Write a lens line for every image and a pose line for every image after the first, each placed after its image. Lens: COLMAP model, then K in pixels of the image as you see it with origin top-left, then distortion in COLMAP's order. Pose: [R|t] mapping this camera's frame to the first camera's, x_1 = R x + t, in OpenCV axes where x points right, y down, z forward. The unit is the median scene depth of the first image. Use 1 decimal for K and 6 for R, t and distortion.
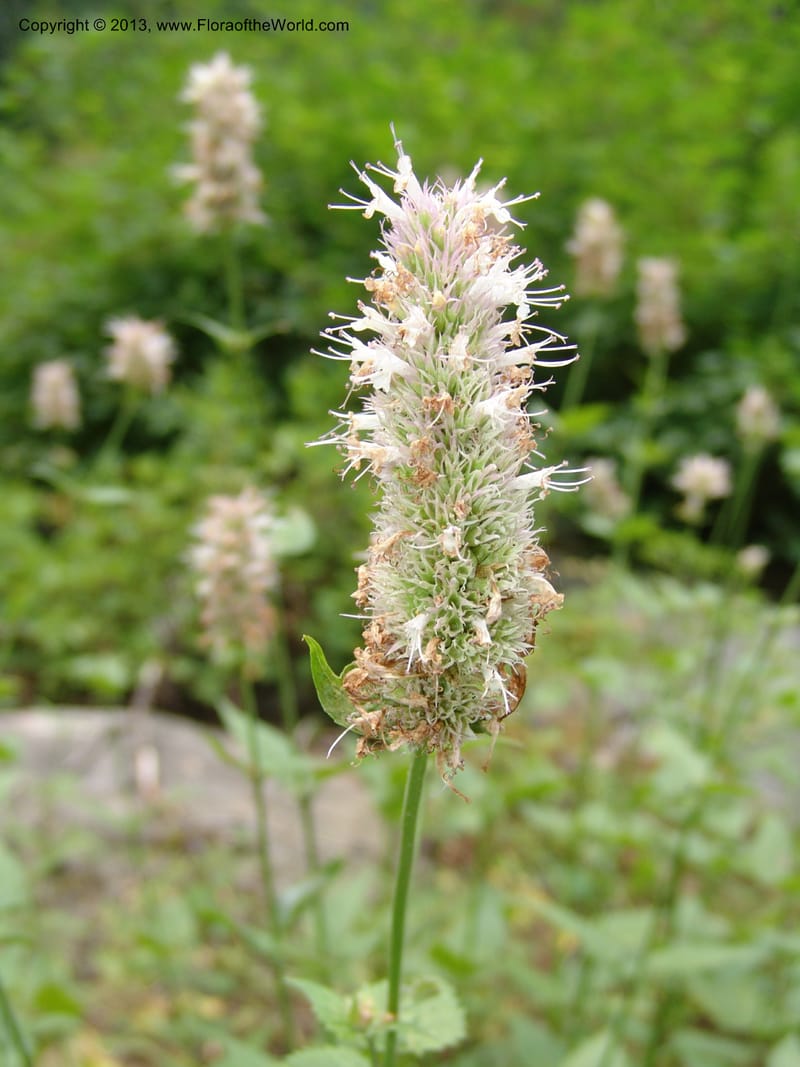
lens RADIAL K [[1427.2, 0, 400.0], [0, 1427.2, 533.5], [0, 0, 1]] dist [-0.152534, 0.329041]
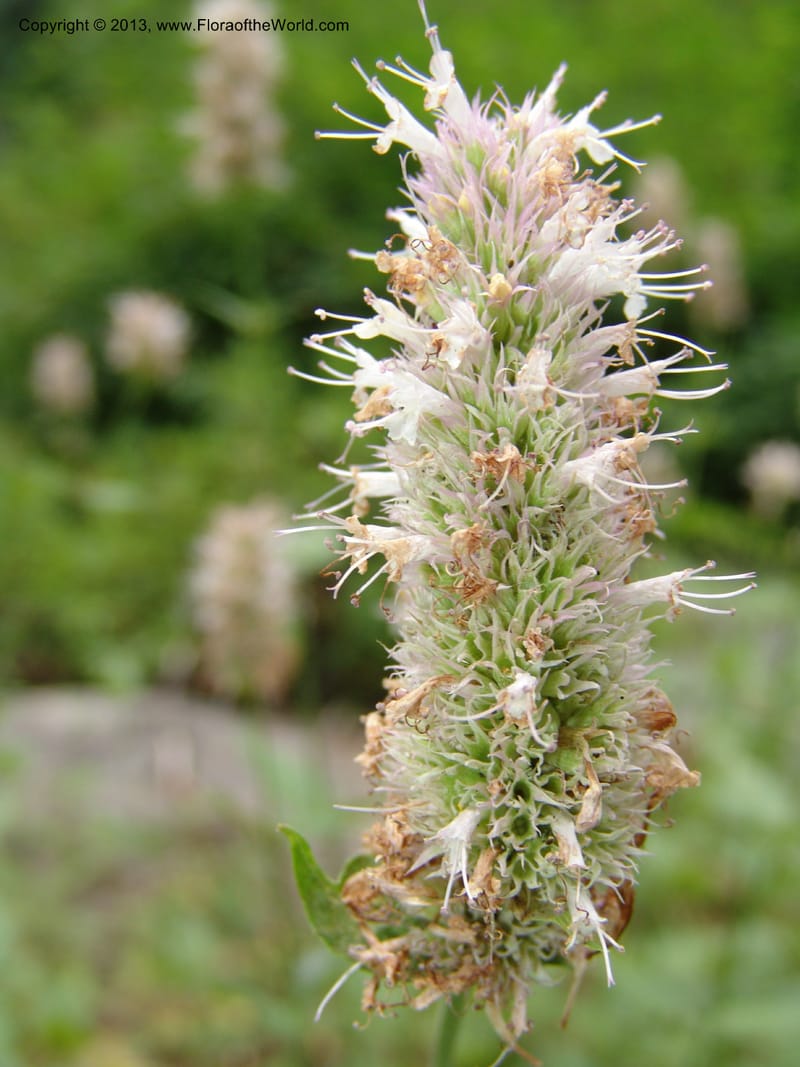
lens RADIAL K [[1505.5, 0, 400.0], [0, 1505.5, 533.5], [0, 0, 1]] dist [-0.205938, 0.014399]
pose [[0.999696, 0.003406, -0.024424, 0.001327], [-0.003160, 0.999944, 0.010125, -0.067199], [0.024458, -0.010045, 0.999650, 0.367962]]
